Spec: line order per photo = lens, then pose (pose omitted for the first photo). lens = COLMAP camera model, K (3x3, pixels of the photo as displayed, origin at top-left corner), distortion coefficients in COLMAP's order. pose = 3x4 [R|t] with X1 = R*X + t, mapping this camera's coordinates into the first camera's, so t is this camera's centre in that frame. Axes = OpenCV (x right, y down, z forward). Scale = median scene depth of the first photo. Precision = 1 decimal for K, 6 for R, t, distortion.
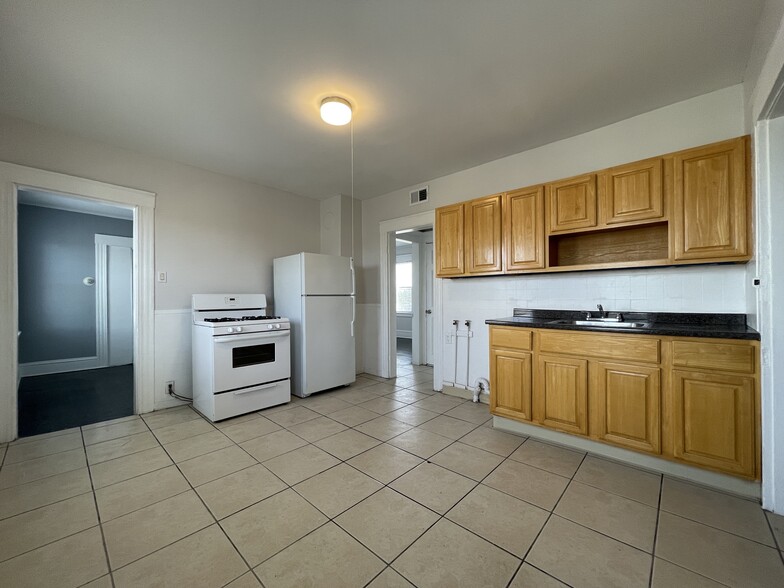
lens RADIAL K [[314.8, 0, 393.7], [0, 314.8, 296.8], [0, 0, 1]] dist [0.001797, 0.000225]
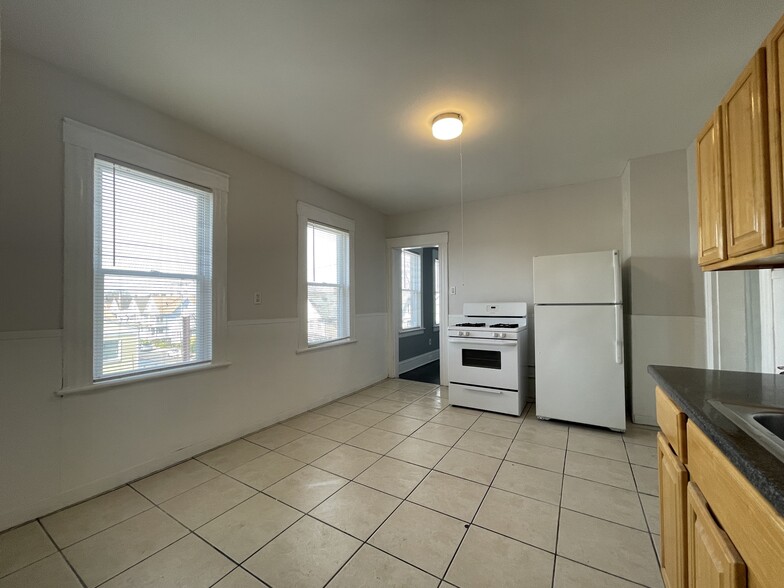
lens RADIAL K [[318.7, 0, 389.9], [0, 318.7, 295.9], [0, 0, 1]] dist [0.001343, -0.000101]
pose [[0.196670, -0.017974, -0.980305, 0.549940], [0.009988, 0.999817, -0.016328, -0.018855], [0.980419, -0.006580, 0.196813, 0.429922]]
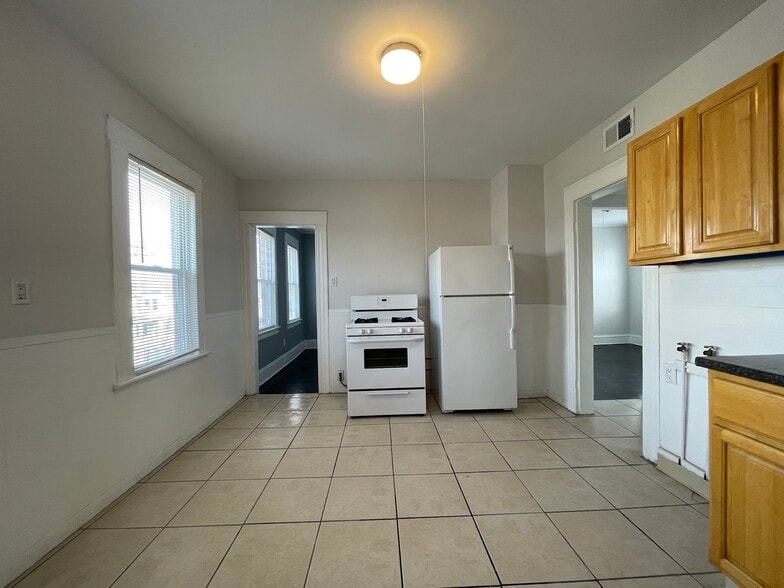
lens RADIAL K [[318.7, 0, 389.9], [0, 318.7, 295.9], [0, 0, 1]] dist [0.001343, -0.000101]
pose [[0.704094, 0.000068, -0.710106, 0.248400], [0.017734, 0.999686, 0.017680, -0.024319], [0.709885, -0.025041, 0.703872, 0.291405]]
